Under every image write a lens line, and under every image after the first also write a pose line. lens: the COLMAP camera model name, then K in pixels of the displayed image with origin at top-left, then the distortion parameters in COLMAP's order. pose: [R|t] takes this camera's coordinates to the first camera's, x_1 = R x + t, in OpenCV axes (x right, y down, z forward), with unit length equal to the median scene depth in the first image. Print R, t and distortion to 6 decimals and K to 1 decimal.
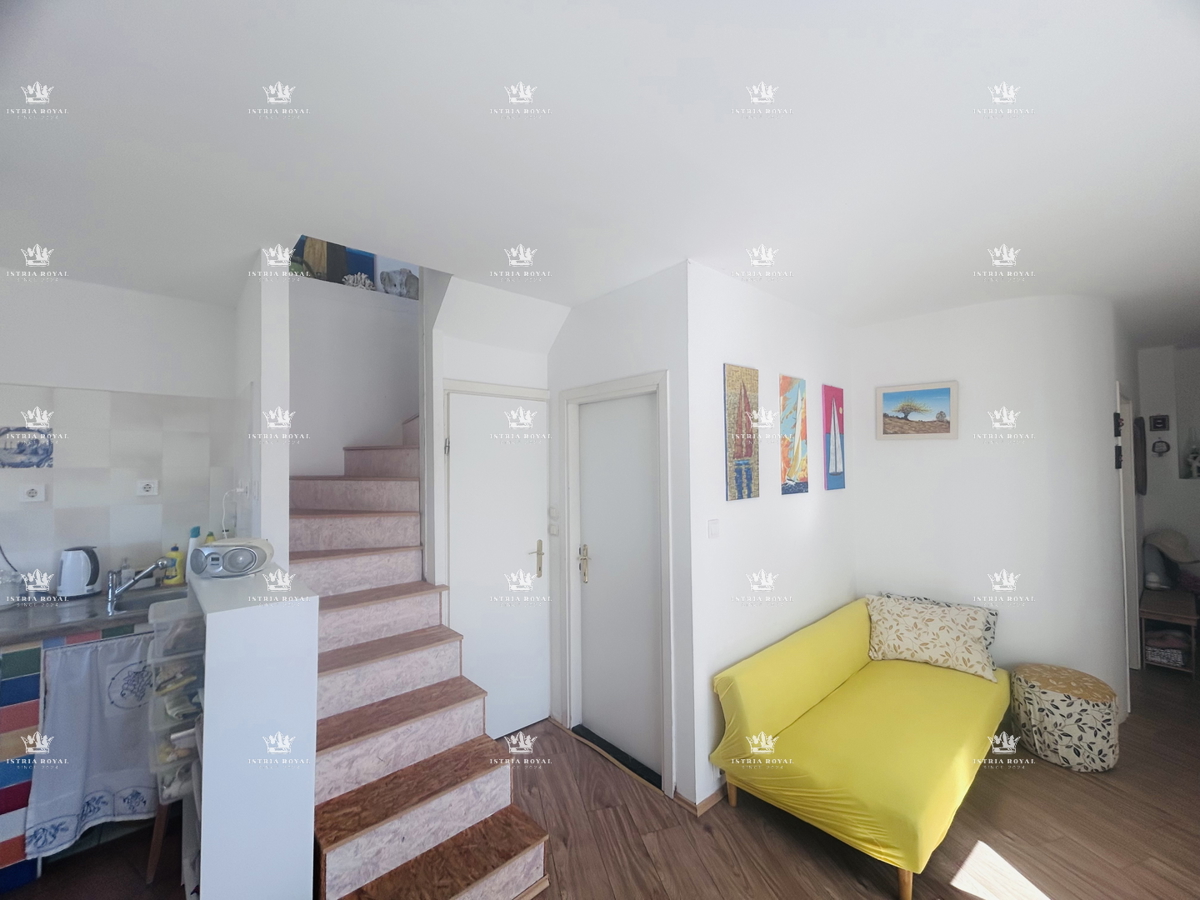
lens RADIAL K [[481.9, 0, 600.0], [0, 481.9, 453.4], [0, 0, 1]] dist [-0.002210, 0.001006]
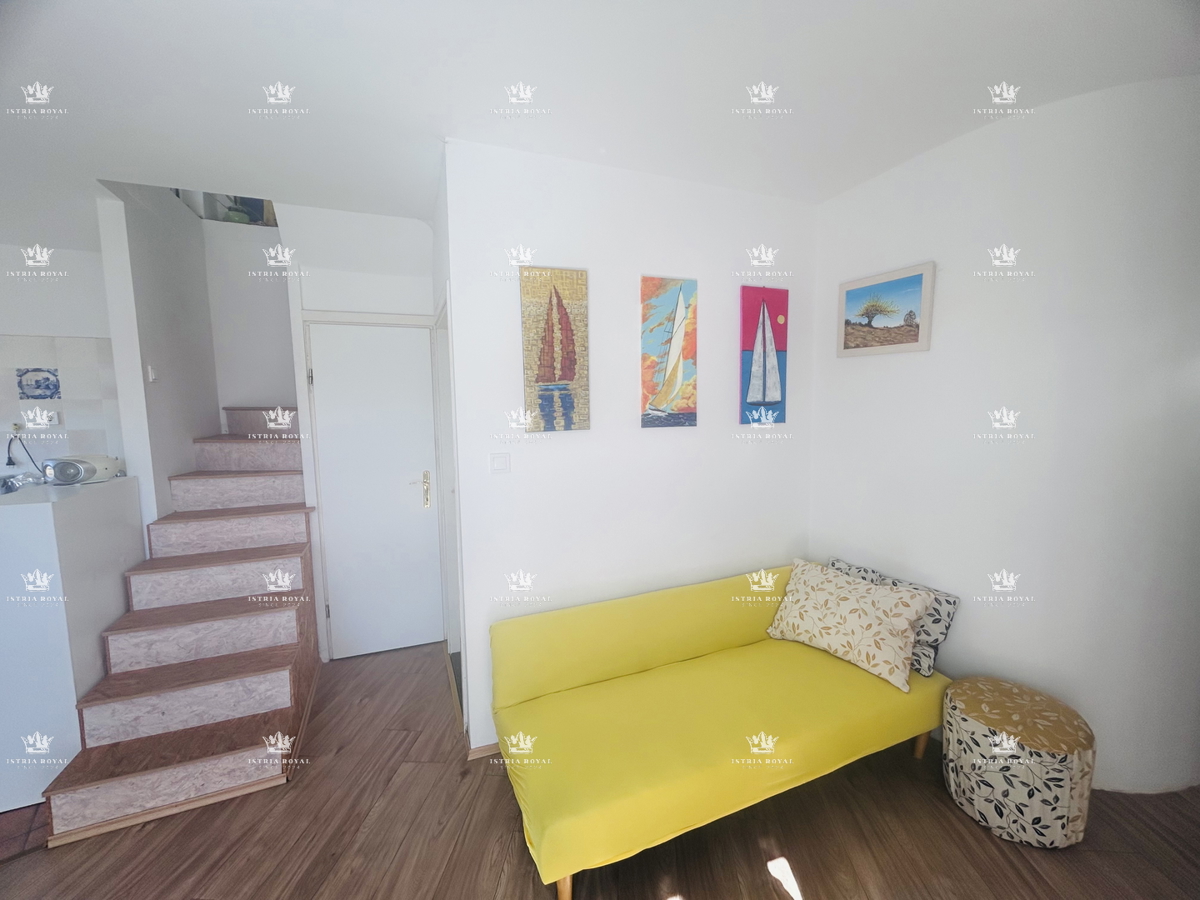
lens RADIAL K [[481.9, 0, 598.3], [0, 481.9, 453.4], [0, 0, 1]] dist [-0.002210, 0.001006]
pose [[0.941882, 0.030290, -0.334575, 0.665388], [0.011881, 0.992301, 0.123282, 0.031203], [0.335733, -0.120092, 0.934270, 0.236120]]
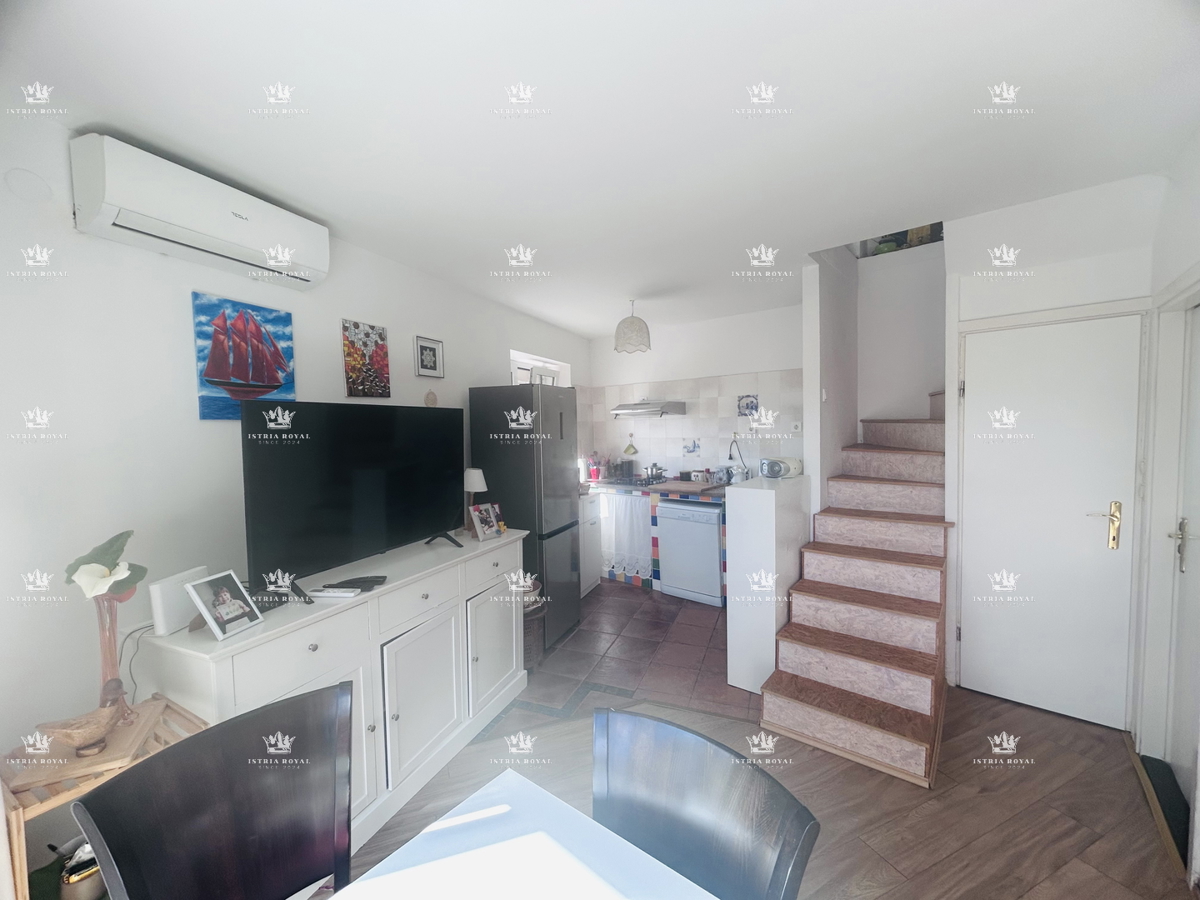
lens RADIAL K [[481.9, 0, 601.2], [0, 481.9, 453.1], [0, 0, 1]] dist [-0.002210, 0.001006]
pose [[0.149360, 0.063143, -0.986765, 0.616437], [0.048864, 0.996268, 0.071147, 0.011251], [0.987575, -0.058844, 0.145717, 0.106598]]
